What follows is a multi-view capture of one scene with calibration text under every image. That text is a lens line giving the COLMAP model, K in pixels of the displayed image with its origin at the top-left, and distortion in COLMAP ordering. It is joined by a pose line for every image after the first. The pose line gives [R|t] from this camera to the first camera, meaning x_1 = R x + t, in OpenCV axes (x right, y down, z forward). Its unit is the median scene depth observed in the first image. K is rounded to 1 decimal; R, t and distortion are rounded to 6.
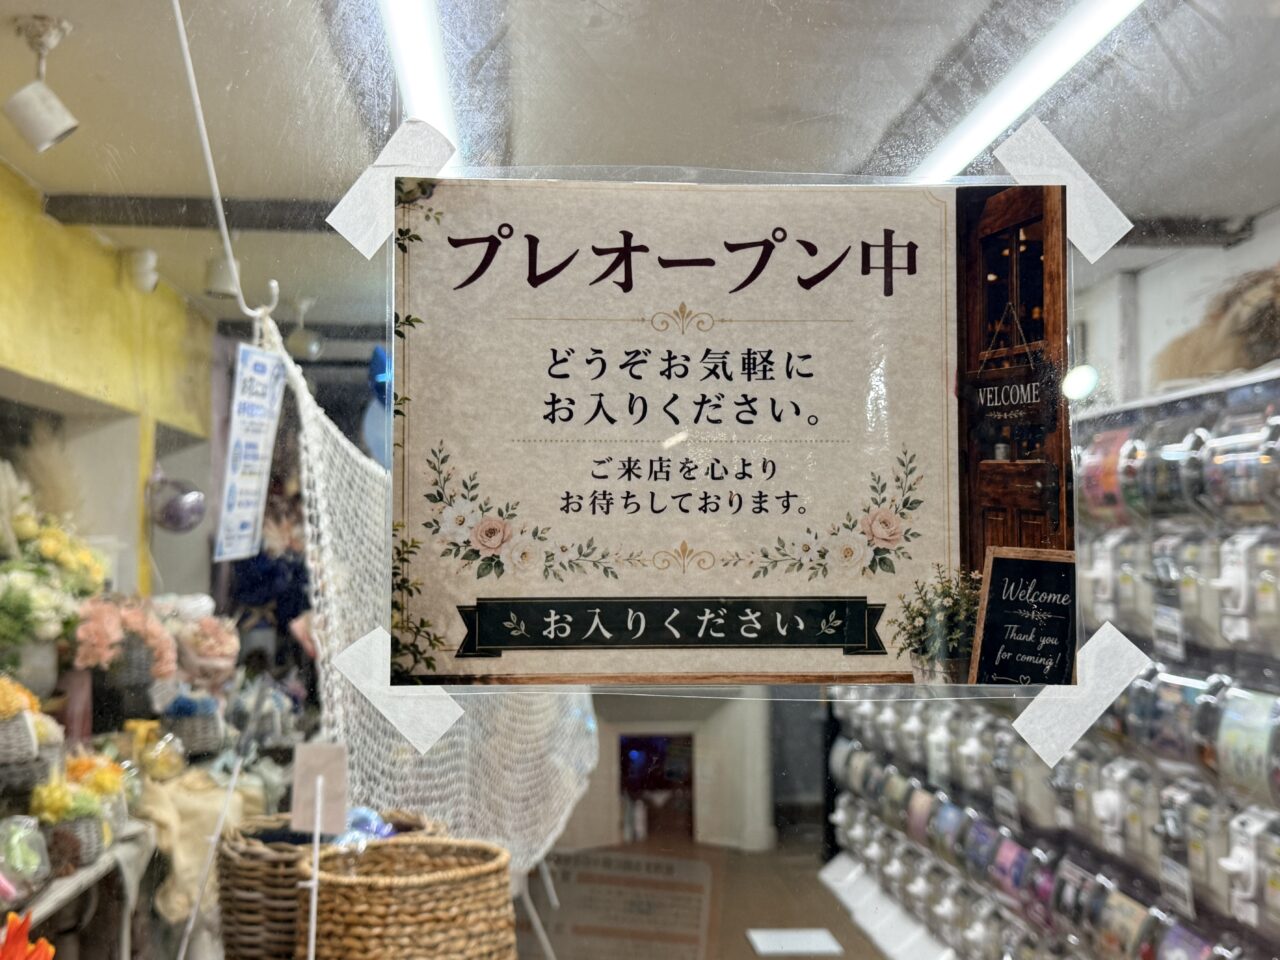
lens RADIAL K [[1465.1, 0, 638.4], [0, 1465.1, 486.9], [0, 0, 1]] dist [0.094987, 0.000000]
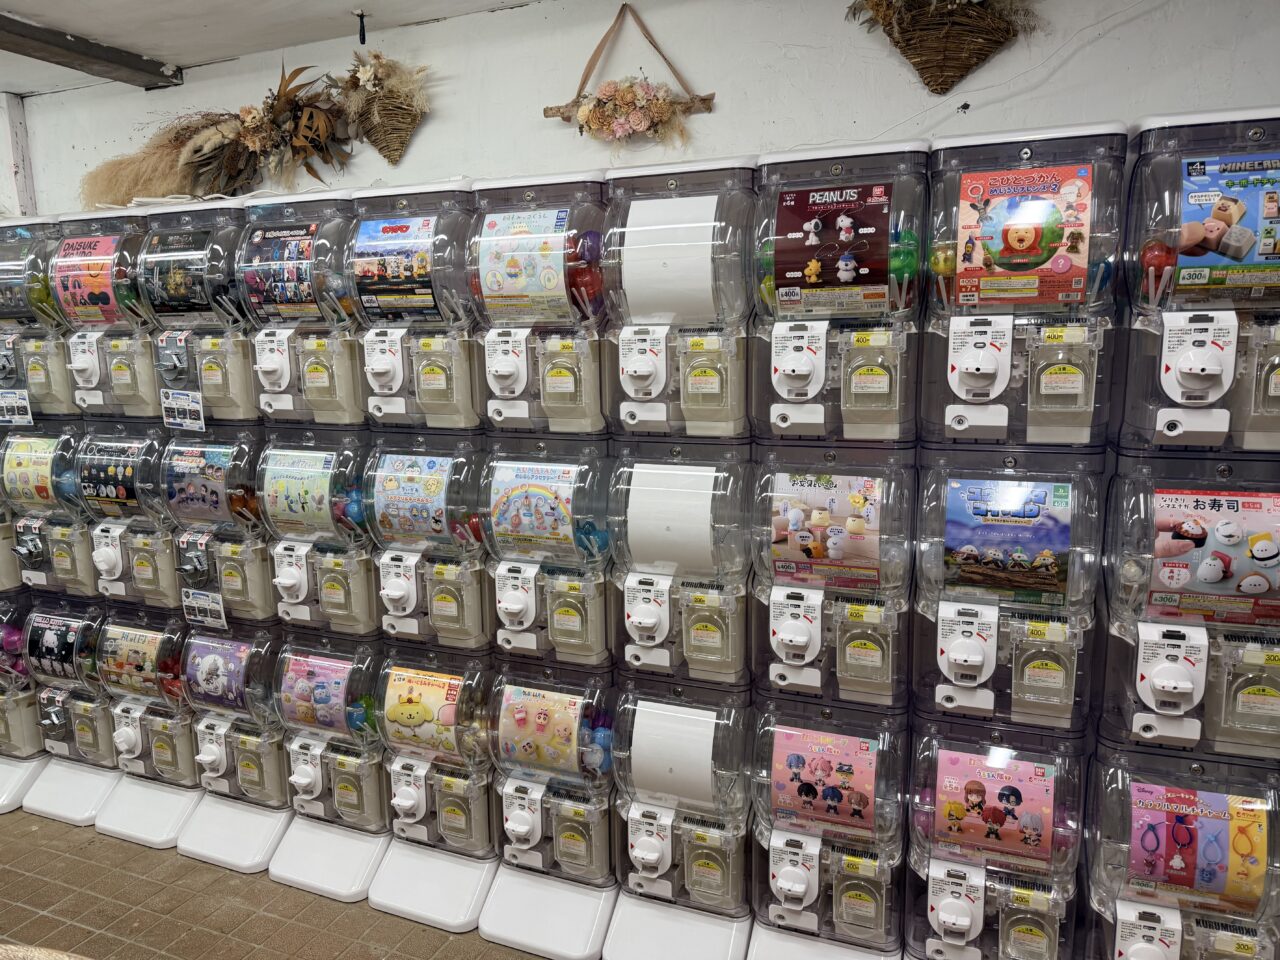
lens RADIAL K [[900.5, 0, 640.2], [0, 900.5, 469.8], [0, 0, 1]] dist [-0.006778, 0.000001]
pose [[0.433250, -0.142077, 0.890005, -0.199842], [-0.026404, 0.985072, 0.170106, 0.015392], [-0.900887, -0.097198, 0.423031, 0.488398]]
